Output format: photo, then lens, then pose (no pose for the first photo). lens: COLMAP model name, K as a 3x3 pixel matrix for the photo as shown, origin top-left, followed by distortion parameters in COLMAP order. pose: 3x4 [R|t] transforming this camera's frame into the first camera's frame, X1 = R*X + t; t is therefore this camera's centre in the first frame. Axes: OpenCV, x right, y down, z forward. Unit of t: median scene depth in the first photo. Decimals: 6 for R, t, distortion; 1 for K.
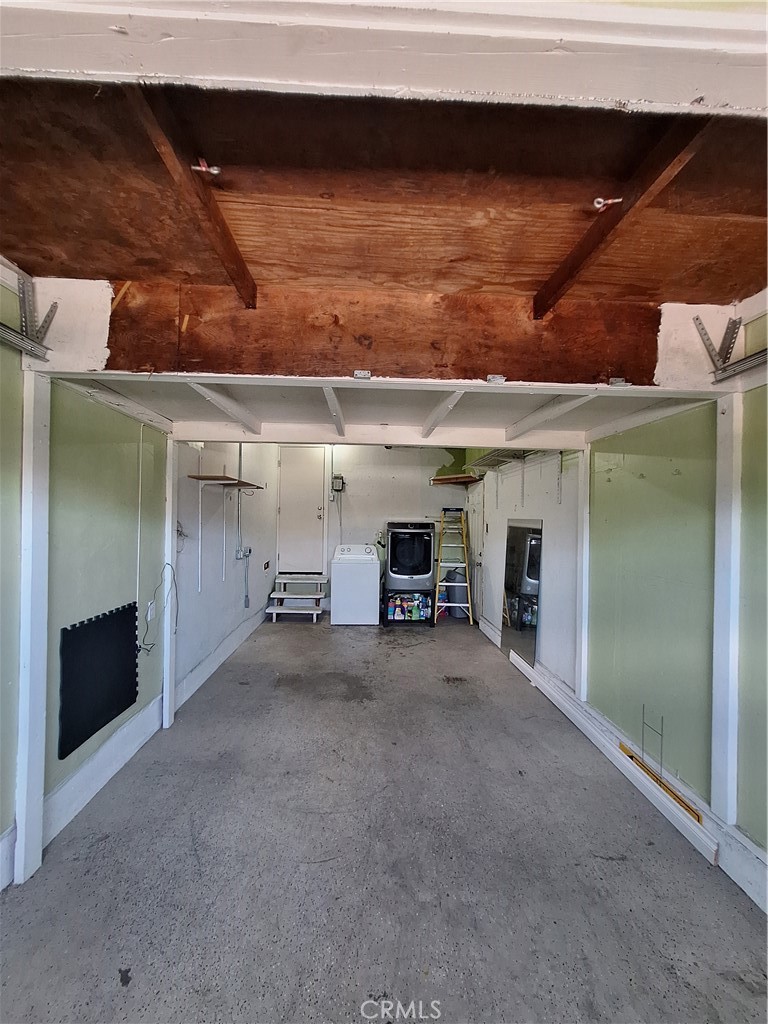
lens RADIAL K [[408.4, 0, 383.5], [0, 408.4, 514.2], [0, 0, 1]] dist [-0.005756, 0.002438]
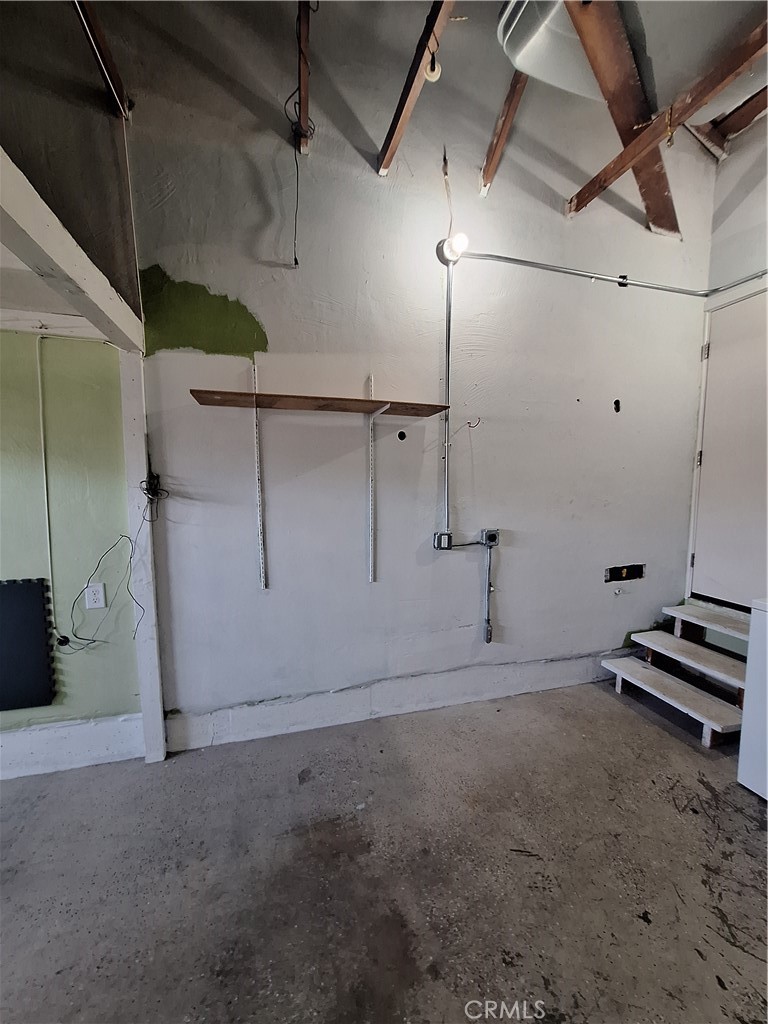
lens RADIAL K [[408.4, 0, 382.3], [0, 408.4, 514.5], [0, 0, 1]] dist [-0.005756, 0.002438]
pose [[0.237219, 0.074969, -0.968559, 0.169383], [0.001645, 0.996985, 0.077572, 0.028226], [0.971455, -0.019995, 0.236381, 0.939303]]
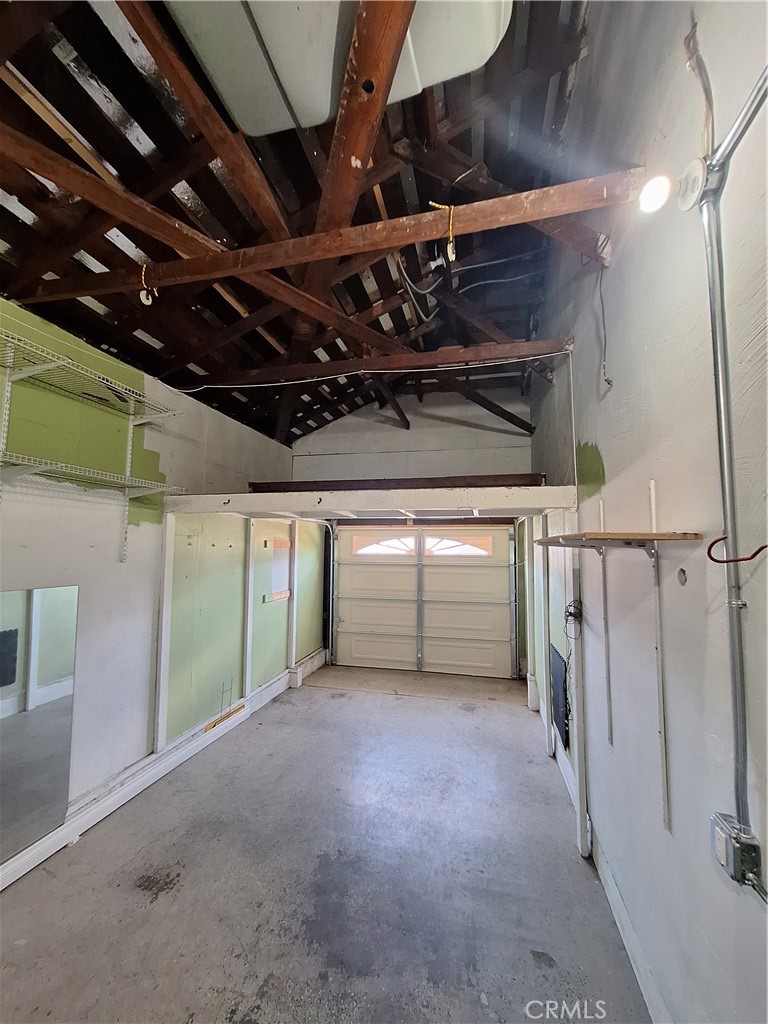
lens RADIAL K [[408.4, 0, 382.0], [0, 408.4, 515.5], [0, 0, 1]] dist [-0.005756, 0.002438]
pose [[-0.959497, 0.004082, 0.281688, -0.283756], [-0.019358, 0.996576, -0.080378, -0.058869], [-0.281052, -0.082576, -0.956133, 1.487604]]
